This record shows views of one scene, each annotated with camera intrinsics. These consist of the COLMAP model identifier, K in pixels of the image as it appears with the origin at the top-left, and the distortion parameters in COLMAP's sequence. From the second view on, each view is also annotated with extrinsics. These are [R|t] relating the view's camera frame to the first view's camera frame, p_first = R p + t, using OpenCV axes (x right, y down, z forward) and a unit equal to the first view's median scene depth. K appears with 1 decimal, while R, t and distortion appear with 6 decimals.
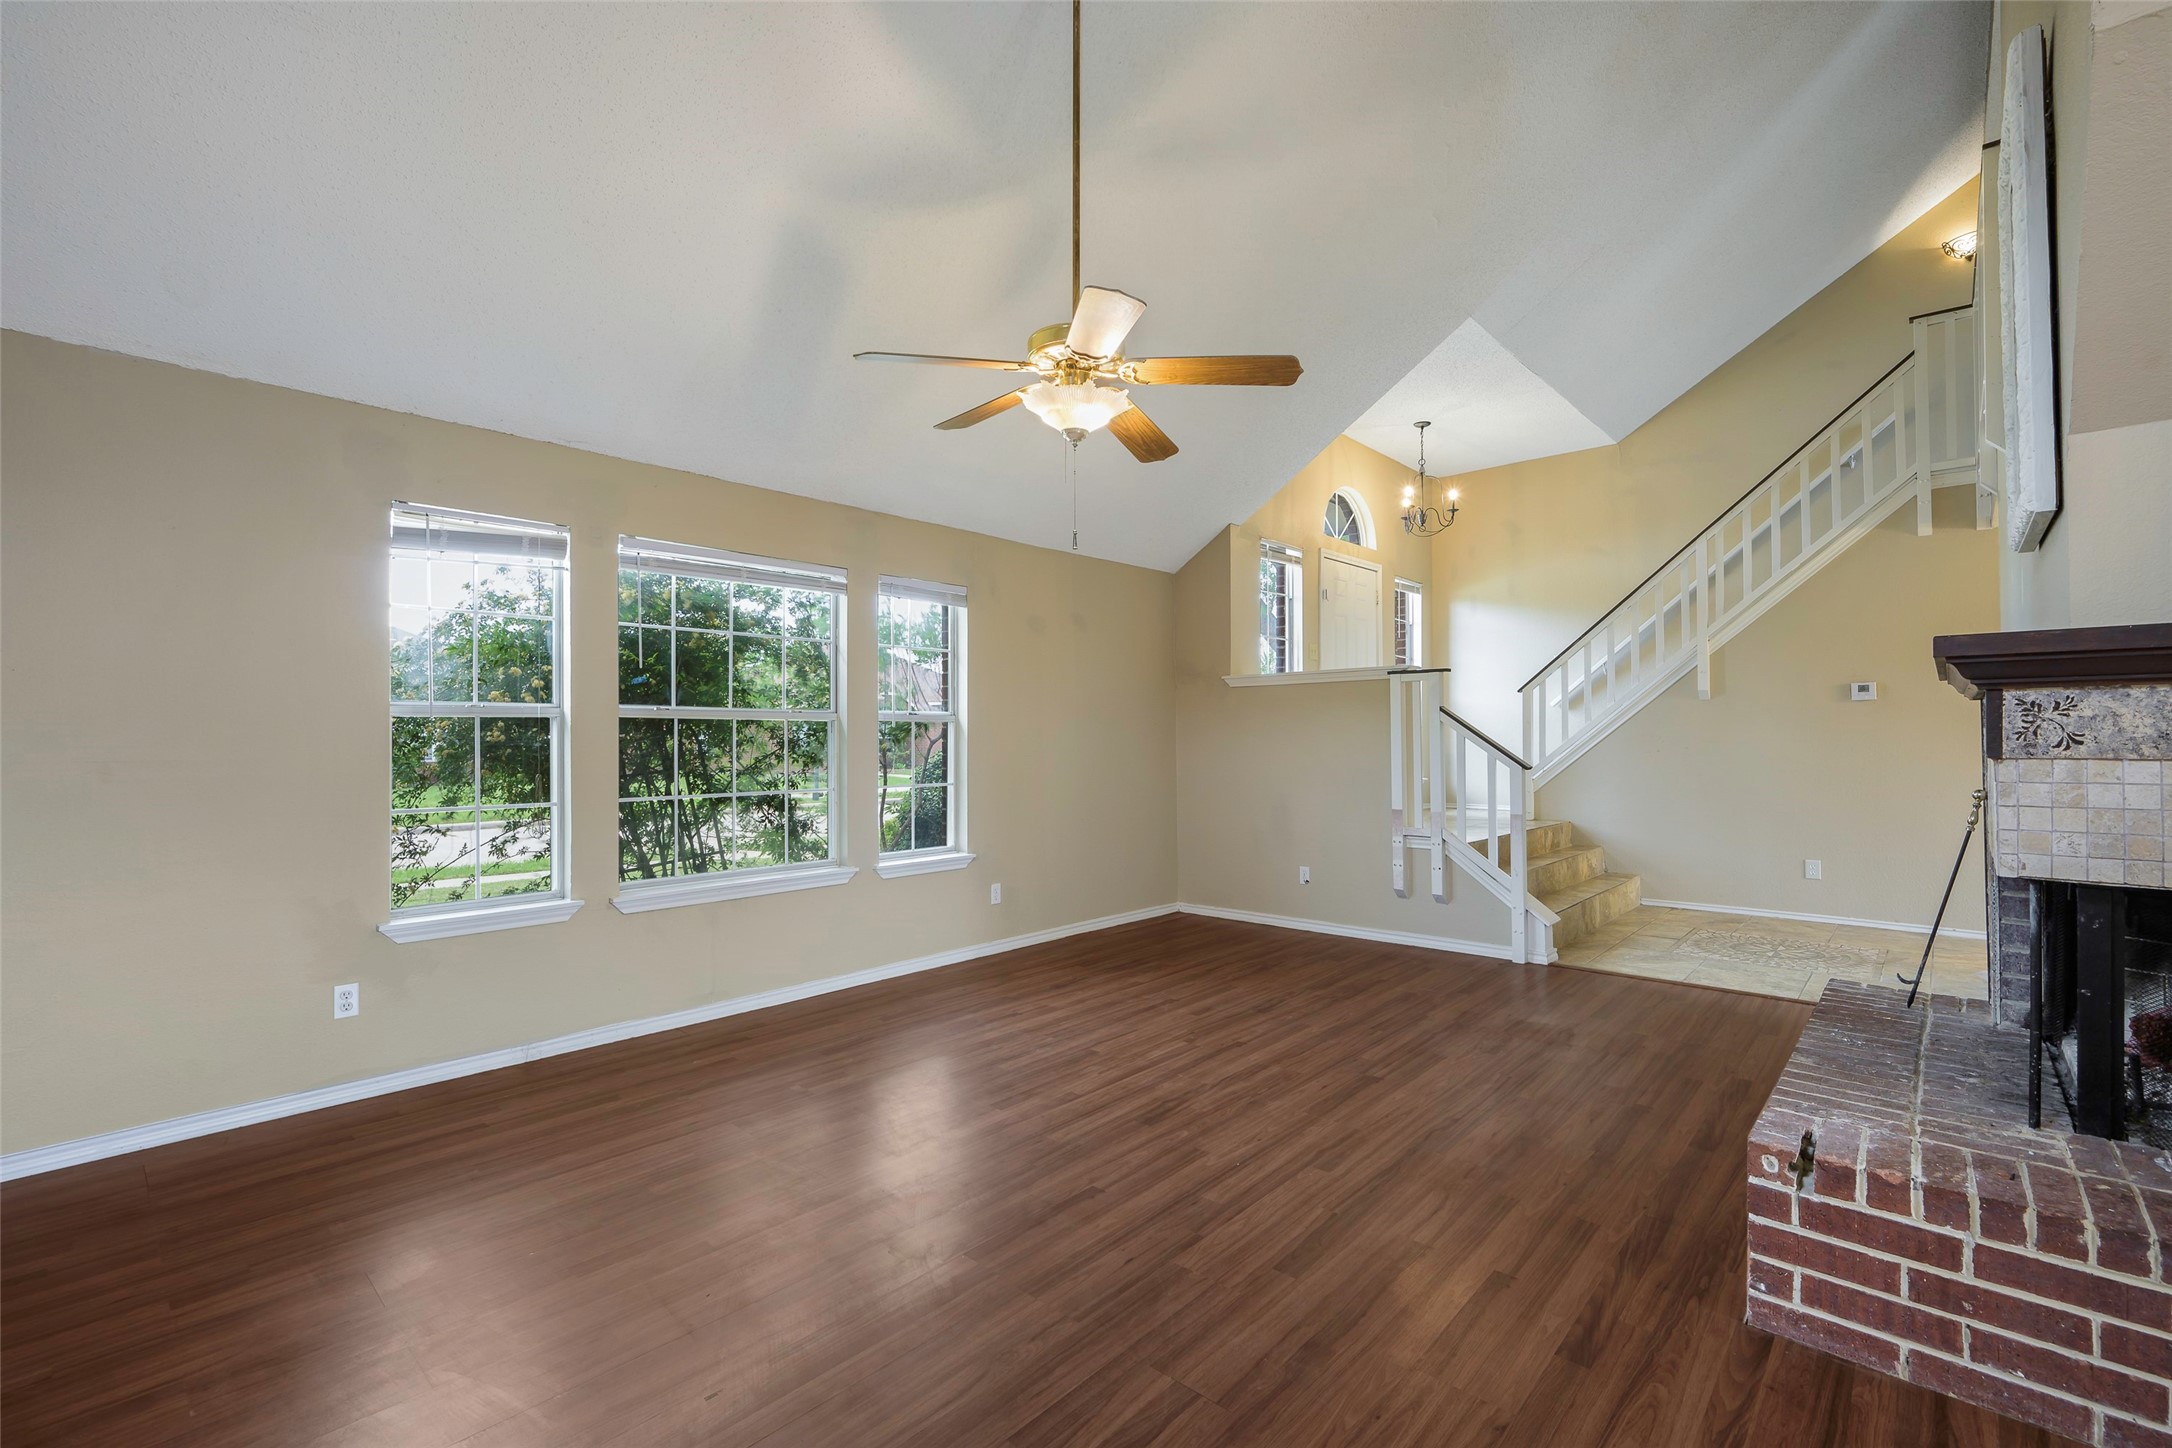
lens RADIAL K [[953.3, 0, 1092.8], [0, 953.3, 719.0], [0, 0, 1]] dist [0.010808, -0.000050]
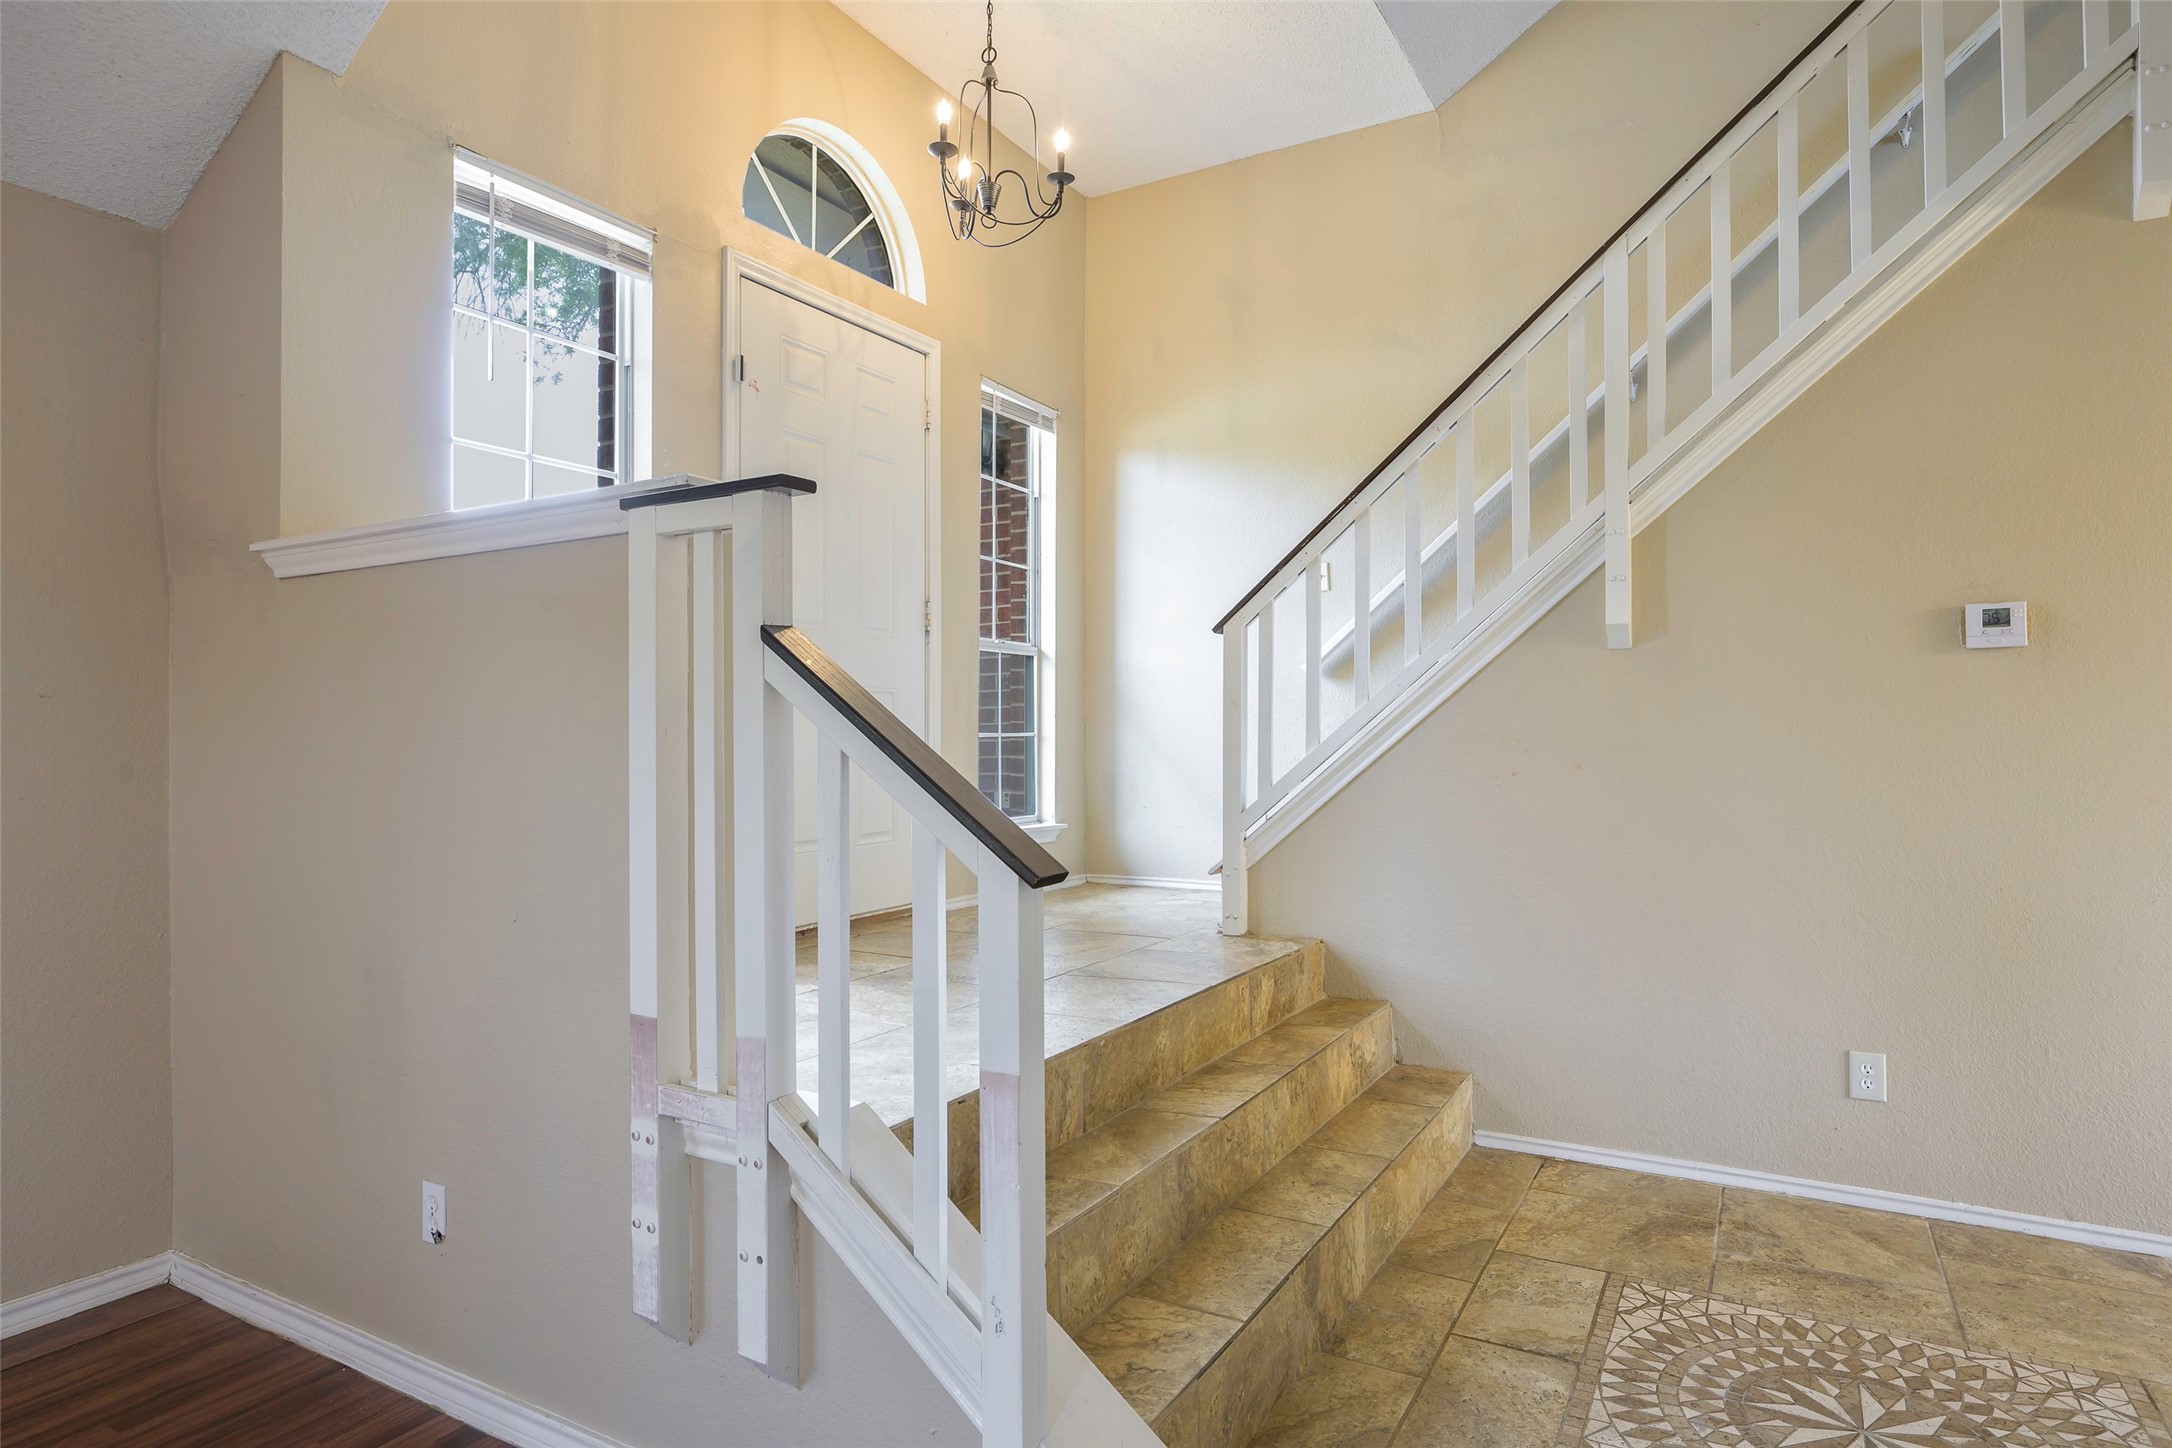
lens RADIAL K [[1208.8, 0, 1098.3], [0, 1208.8, 716.8], [0, 0, 1]] dist [0.009674, 0.000990]
pose [[0.976360, 0.005771, 0.216075, 0.297585], [-0.006969, 0.999964, 0.004783, 0.007423], [-0.216039, -0.006175, 0.976365, 0.520629]]
